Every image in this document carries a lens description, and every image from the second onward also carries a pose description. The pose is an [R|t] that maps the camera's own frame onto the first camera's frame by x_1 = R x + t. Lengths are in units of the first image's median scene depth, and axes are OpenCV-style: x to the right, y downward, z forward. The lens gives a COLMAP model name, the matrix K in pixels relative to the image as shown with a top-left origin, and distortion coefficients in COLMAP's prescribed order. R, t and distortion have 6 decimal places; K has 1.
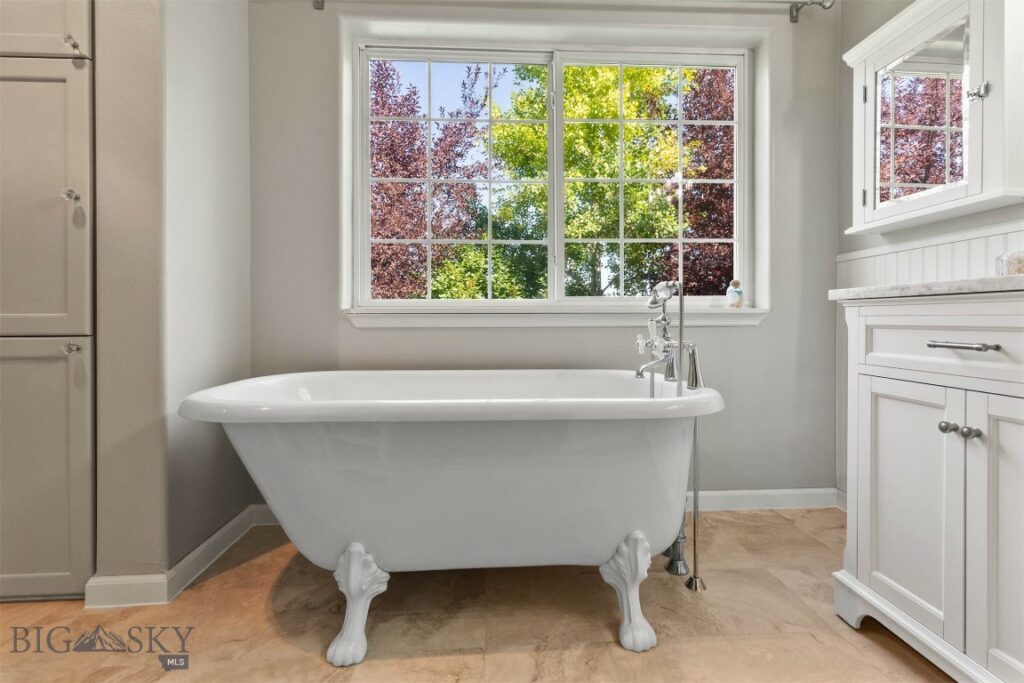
lens RADIAL K [[459.2, 0, 513.0], [0, 459.2, 326.5], [0, 0, 1]] dist [0.005215, -0.001851]
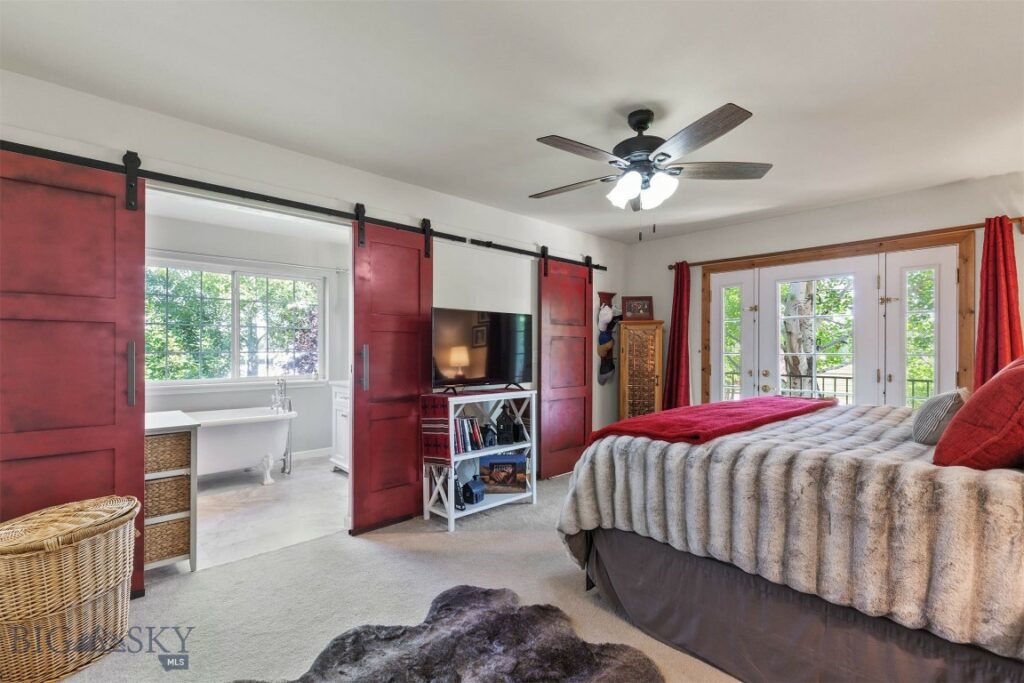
lens RADIAL K [[459.2, 0, 508.8], [0, 459.2, 345.7], [0, 0, 1]] dist [0.005215, -0.001851]
pose [[0.766452, 0.011815, 0.642193, -0.481183], [-0.001074, 0.999853, -0.017113, -0.258070], [-0.642301, 0.012427, 0.766352, -2.328517]]
